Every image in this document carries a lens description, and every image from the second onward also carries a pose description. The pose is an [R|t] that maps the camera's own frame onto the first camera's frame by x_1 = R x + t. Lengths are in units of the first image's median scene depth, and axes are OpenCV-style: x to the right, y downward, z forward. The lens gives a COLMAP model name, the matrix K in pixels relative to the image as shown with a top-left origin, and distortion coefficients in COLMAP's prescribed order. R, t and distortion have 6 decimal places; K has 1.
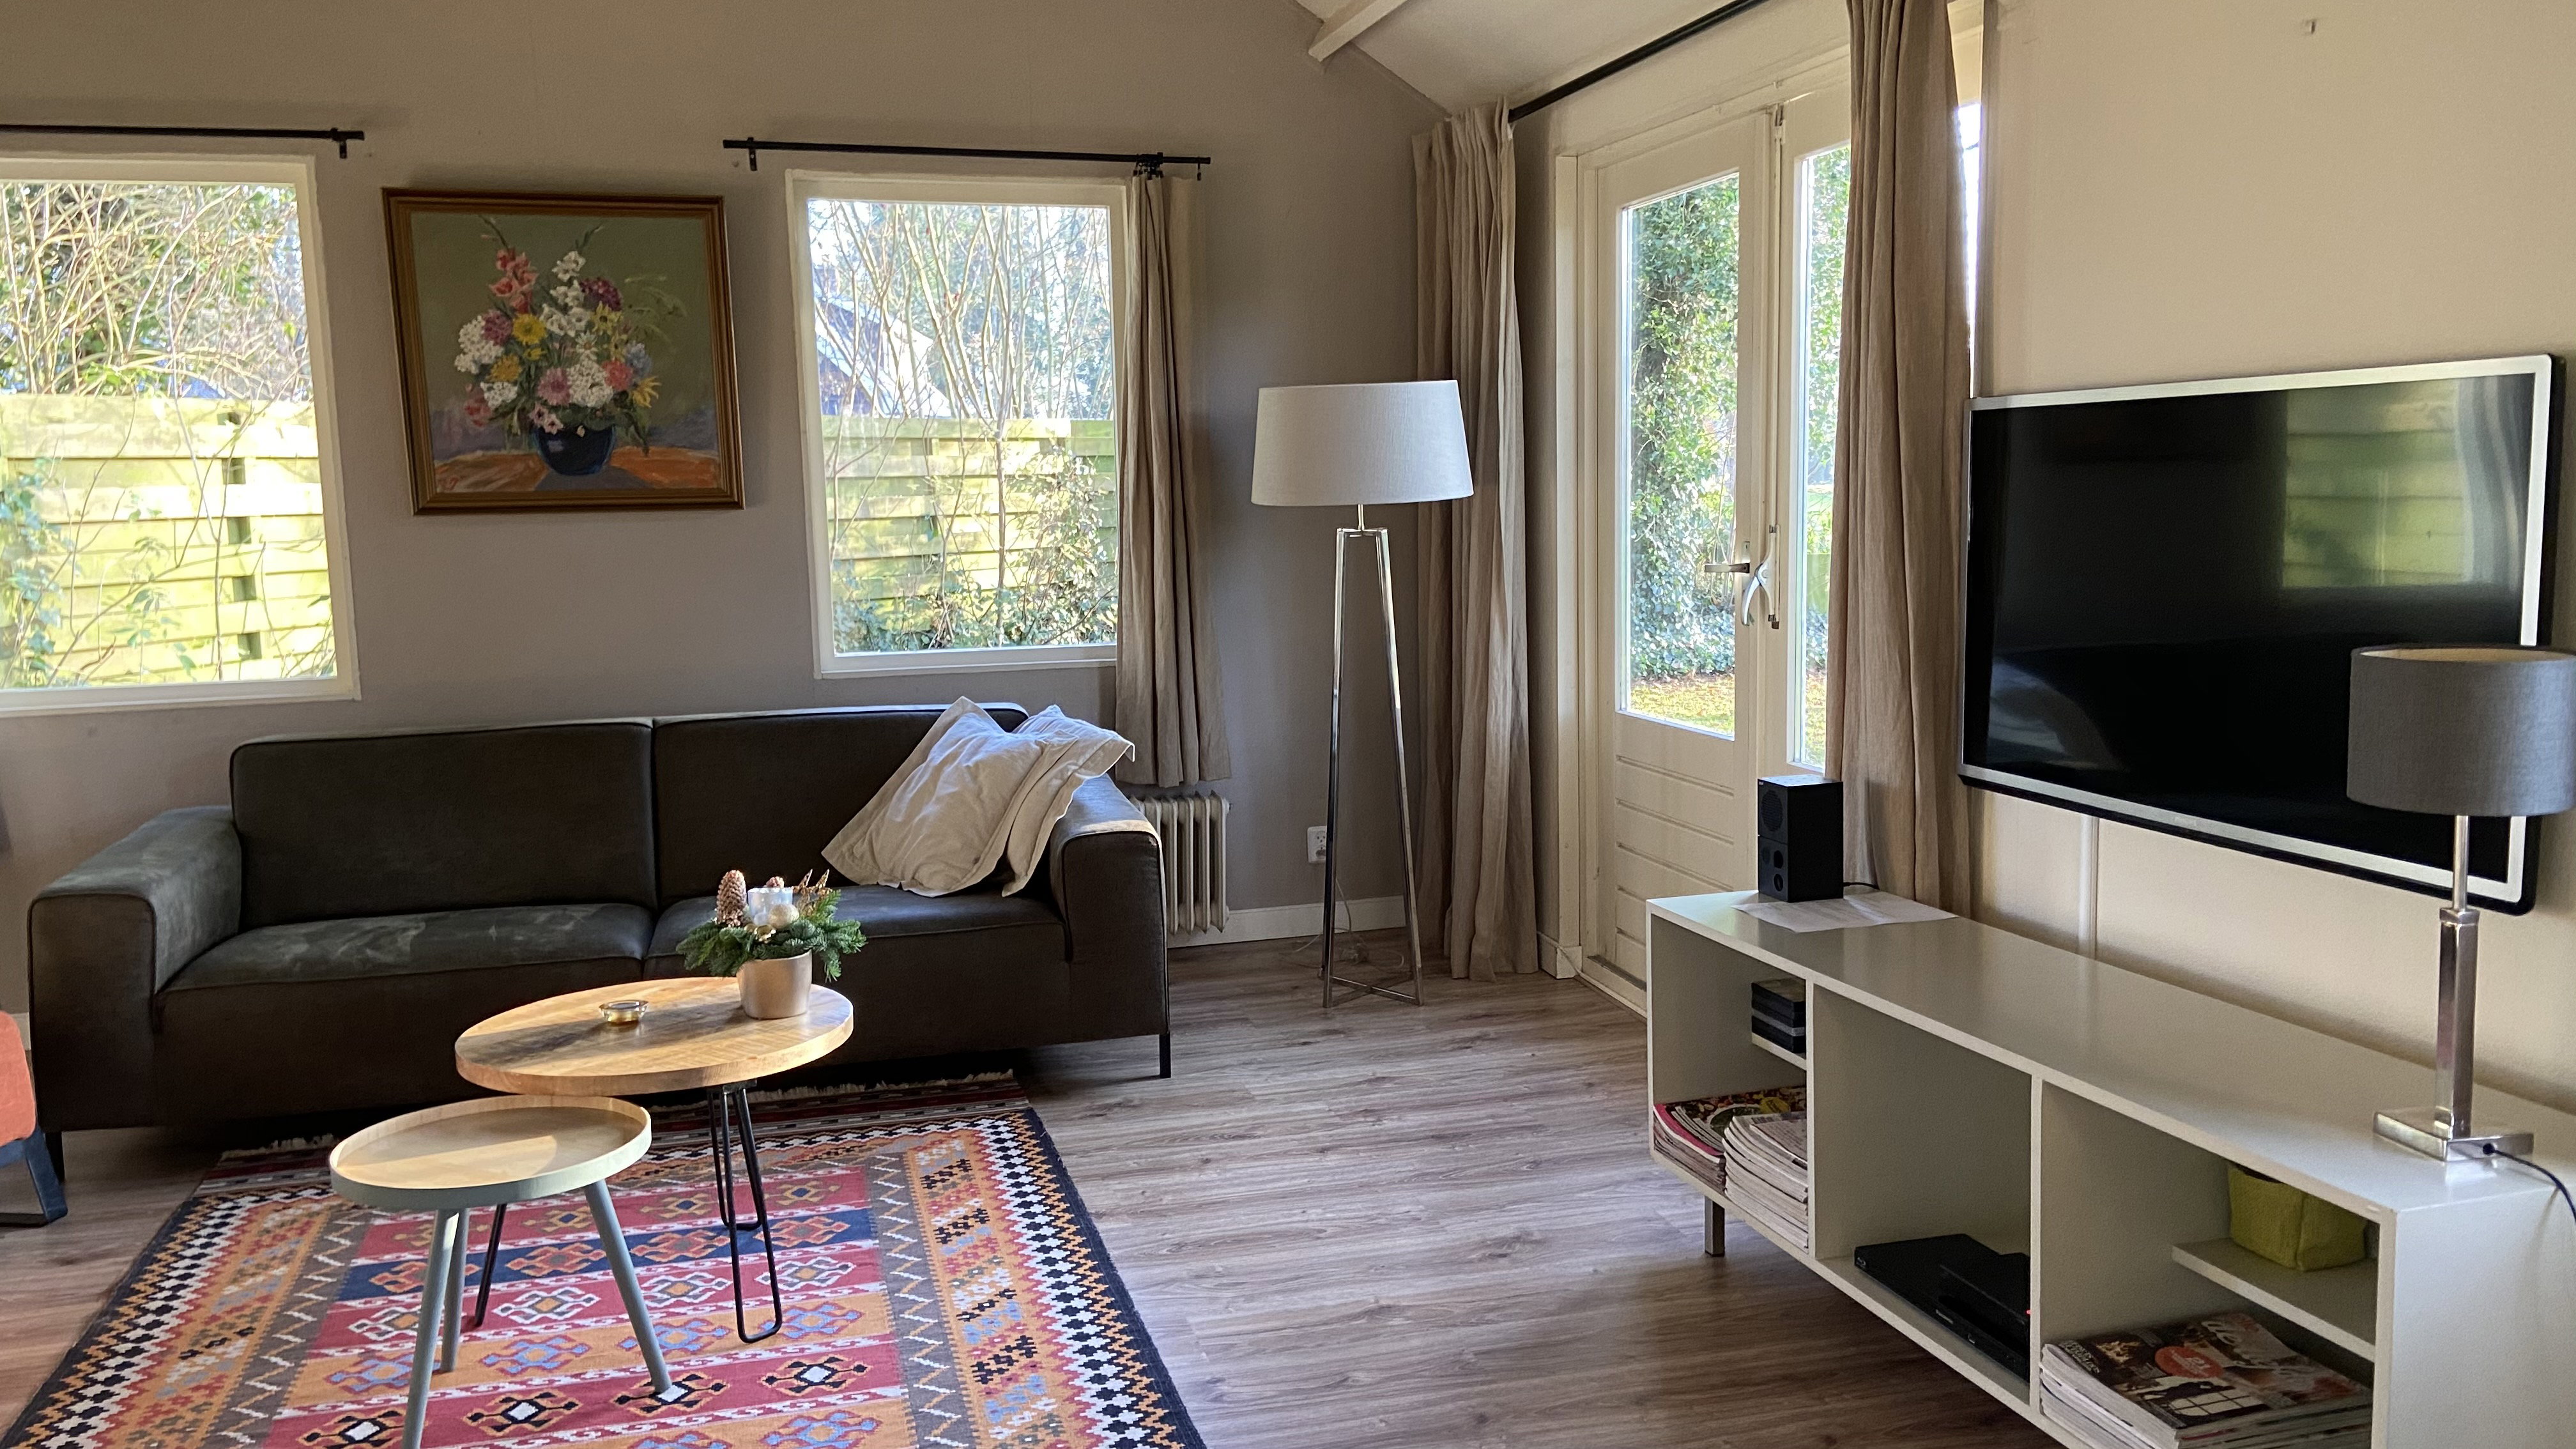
lens RADIAL K [[1922.4, 0, 1279.2], [0, 1922.4, 721.7], [0, 0, 1]] dist [0.120514, -0.162591]
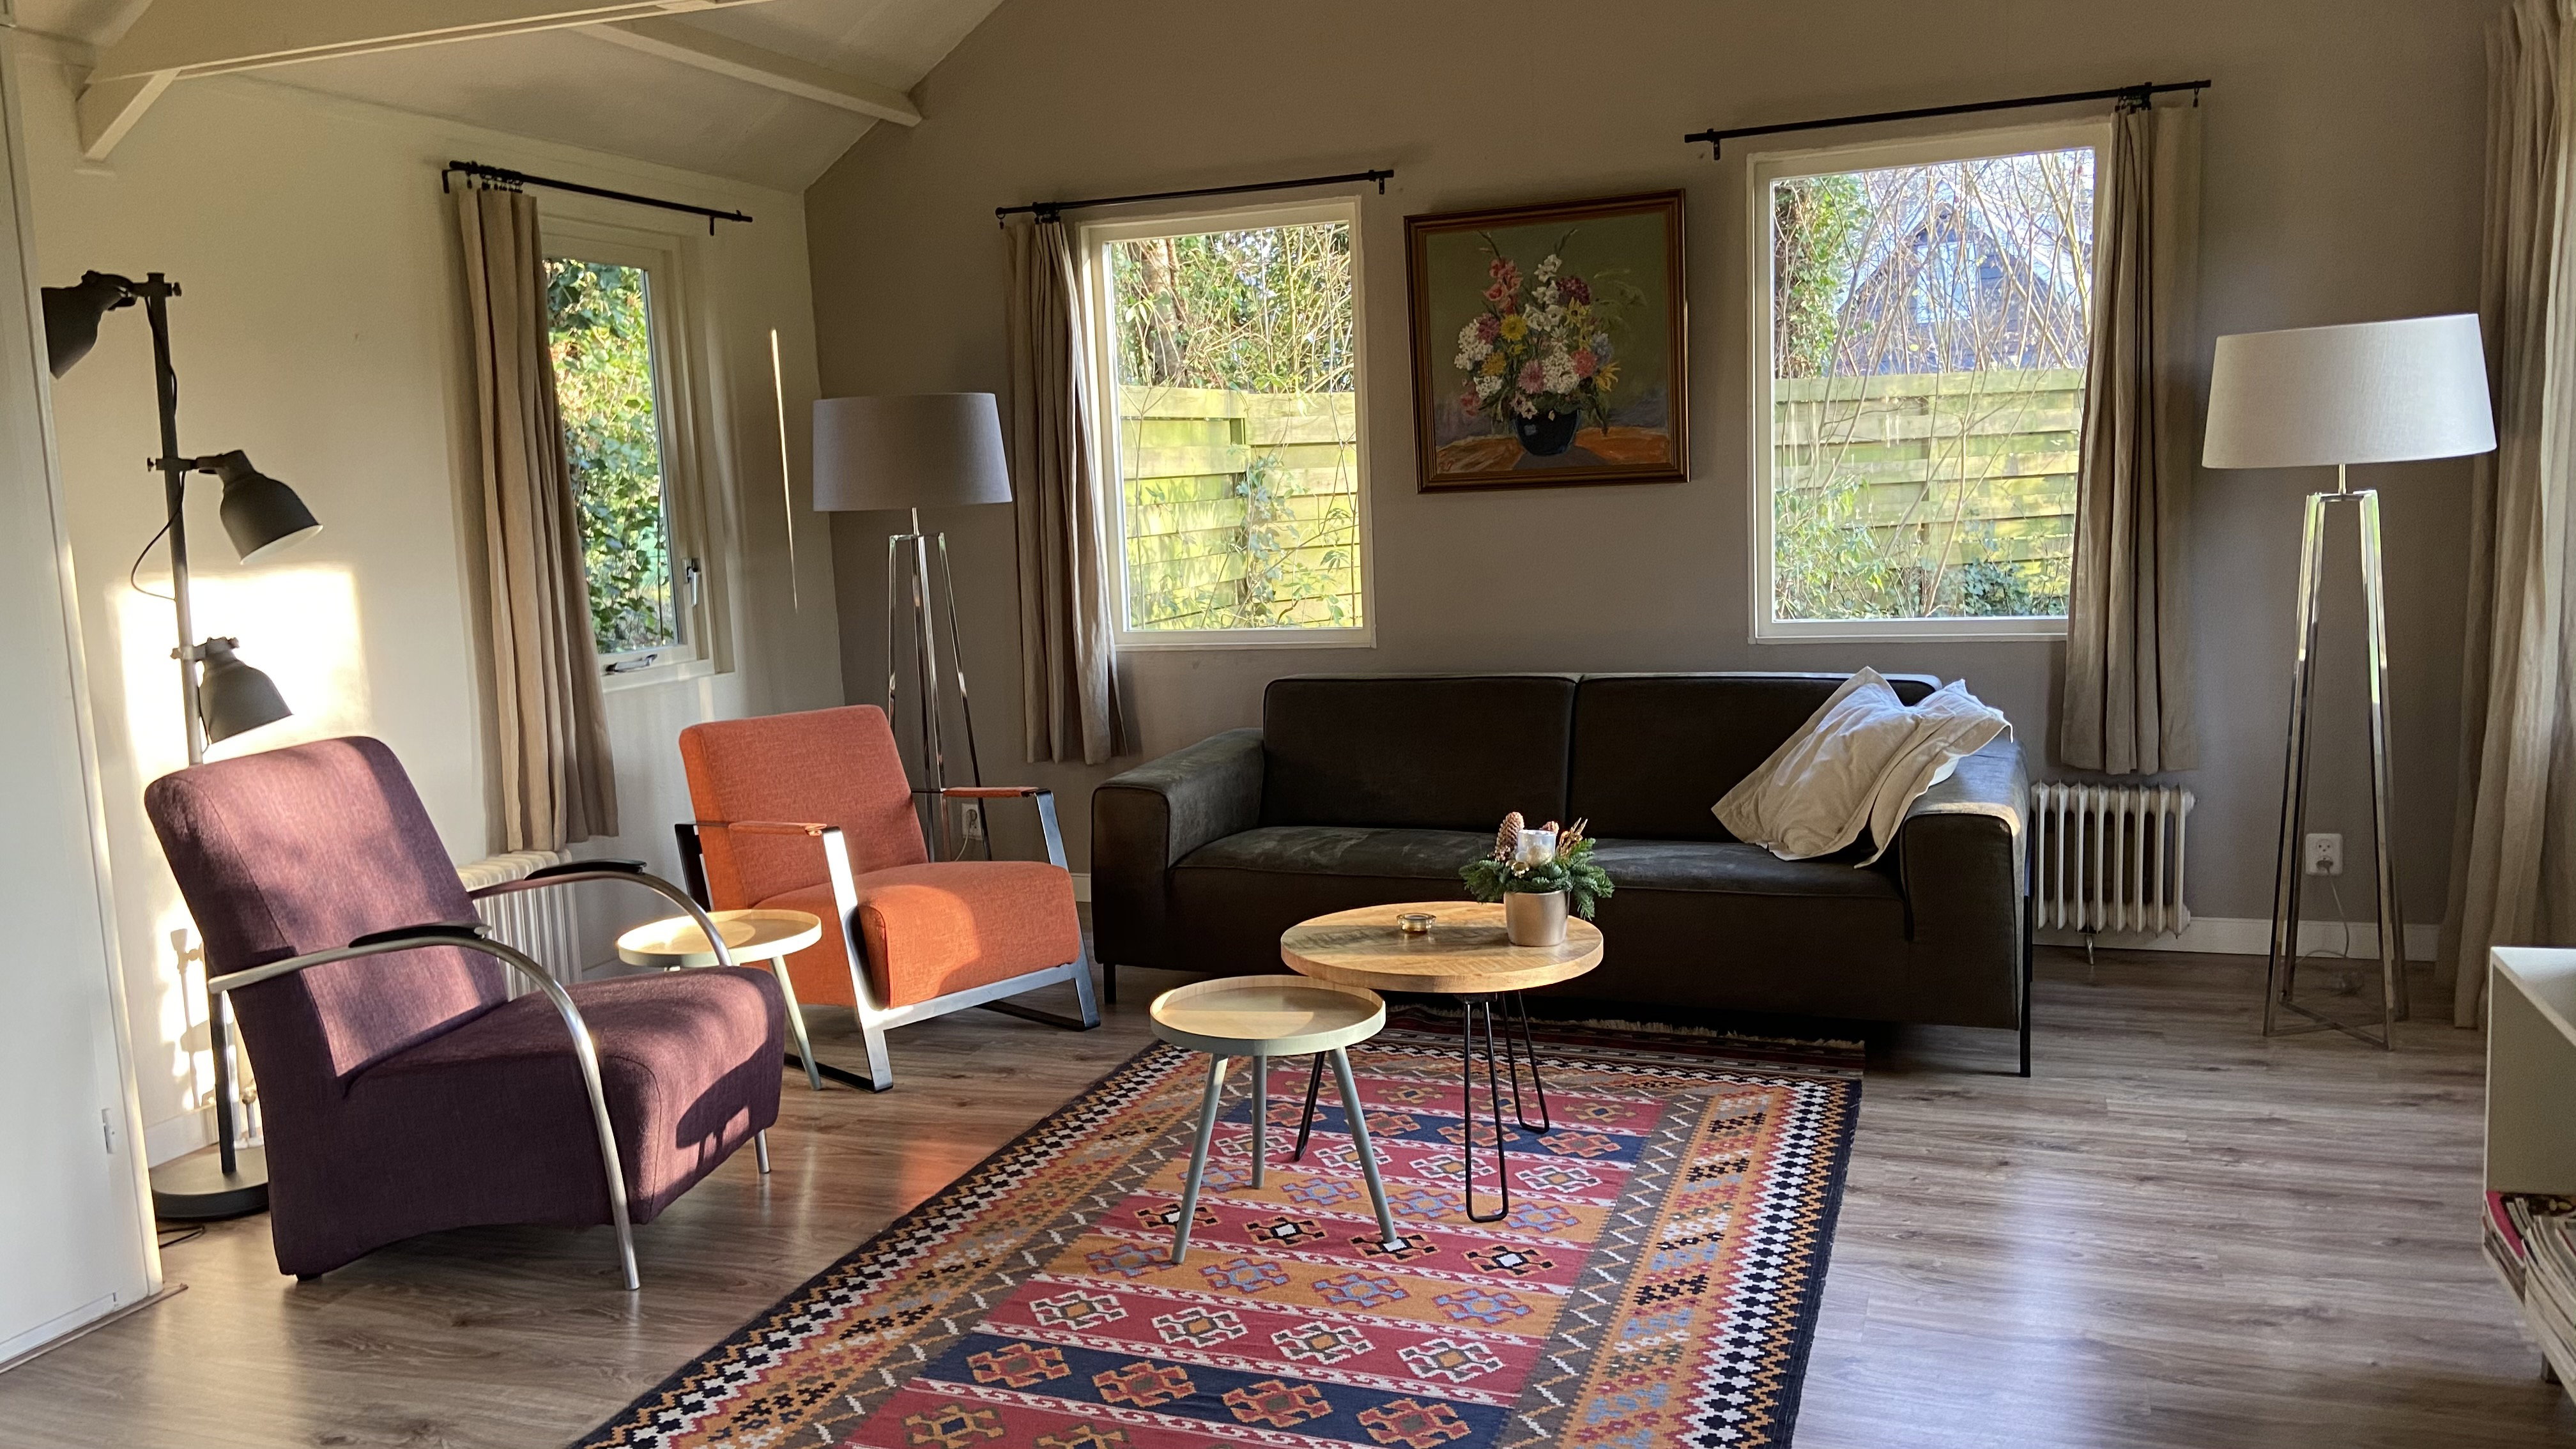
lens RADIAL K [[1922.4, 0, 1279.2], [0, 1922.4, 721.7], [0, 0, 1]] dist [0.120514, -0.162591]
pose [[0.809101, 0.060878, -0.584508, 0.200209], [-0.047774, 0.998142, 0.037828, -0.008888], [0.585725, -0.002683, 0.810505, 0.007766]]
